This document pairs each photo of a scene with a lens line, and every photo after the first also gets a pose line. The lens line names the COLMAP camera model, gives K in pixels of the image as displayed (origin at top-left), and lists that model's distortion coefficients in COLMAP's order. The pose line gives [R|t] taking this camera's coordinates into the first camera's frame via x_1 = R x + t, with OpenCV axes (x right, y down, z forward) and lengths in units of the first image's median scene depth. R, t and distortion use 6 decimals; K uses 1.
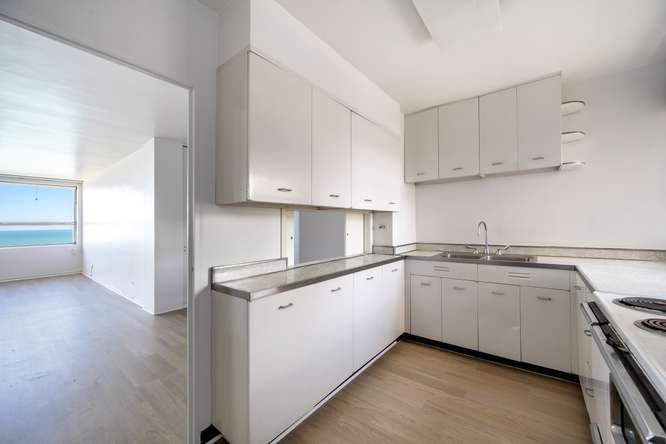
lens RADIAL K [[260.8, 0, 329.9], [0, 260.8, 221.0], [0, 0, 1]] dist [0.000979, -0.000325]
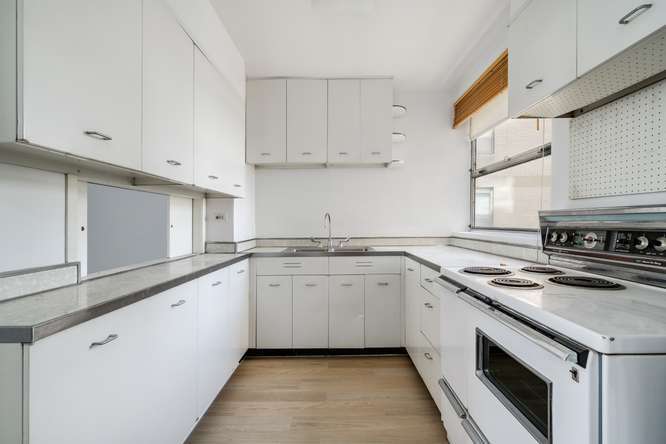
lens RADIAL K [[314.4, 0, 331.9], [0, 314.4, 225.1], [0, 0, 1]] dist [-0.001863, -0.000261]
pose [[0.791943, 0.001733, 0.610592, -0.105045], [-0.012371, 0.999836, 0.013206, 0.032238], [-0.610469, -0.018012, 0.791835, 0.087173]]
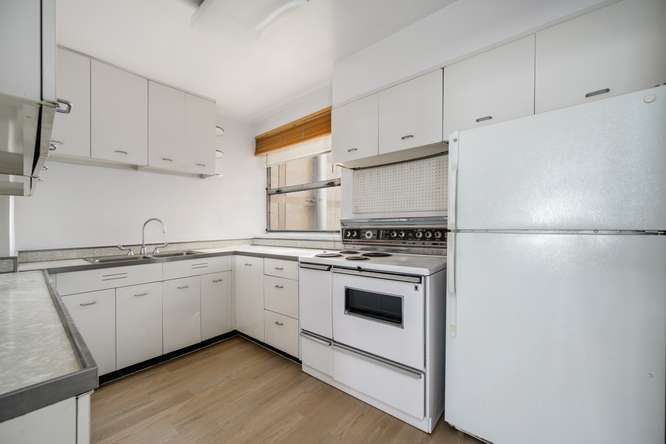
lens RADIAL K [[260.8, 0, 337.4], [0, 260.8, 232.0], [0, 0, 1]] dist [0.000979, -0.000325]
pose [[0.037812, -0.013174, 0.999198, -0.306035], [-0.000711, 0.999912, 0.013211, 0.038570], [-0.999285, -0.001210, 0.037800, 0.302081]]
